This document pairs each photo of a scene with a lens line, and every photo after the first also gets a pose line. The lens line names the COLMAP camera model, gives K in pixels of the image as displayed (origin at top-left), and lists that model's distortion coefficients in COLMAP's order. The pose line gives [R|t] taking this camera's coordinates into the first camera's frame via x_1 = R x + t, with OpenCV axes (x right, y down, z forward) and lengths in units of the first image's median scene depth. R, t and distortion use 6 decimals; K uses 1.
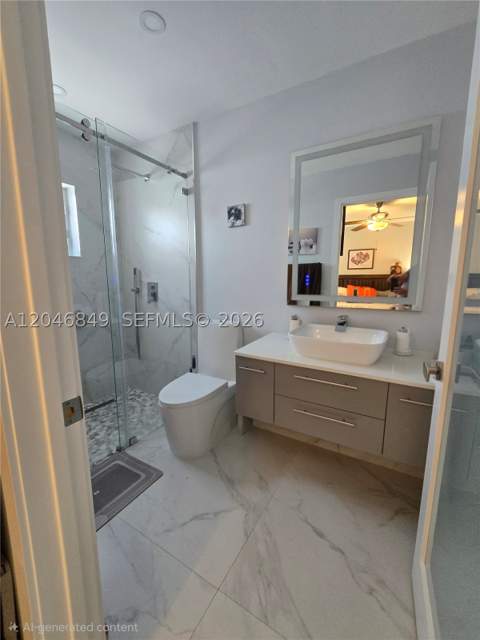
lens RADIAL K [[262.8, 0, 238.7], [0, 262.8, 320.4], [0, 0, 1]] dist [-0.010764, 0.000984]
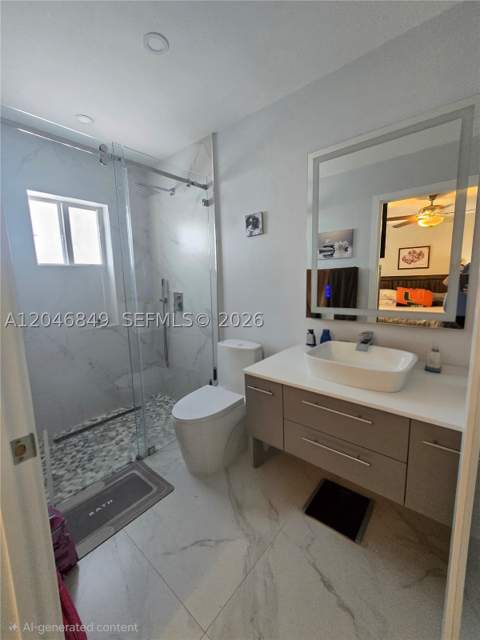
lens RADIAL K [[262.8, 0, 238.2], [0, 262.8, 319.1], [0, 0, 1]] dist [-0.010764, 0.000984]
pose [[0.984565, 0.001453, -0.175016, 0.114941], [-0.003297, 0.999942, -0.010243, -0.047129], [0.174991, 0.010662, 0.984512, 0.052169]]
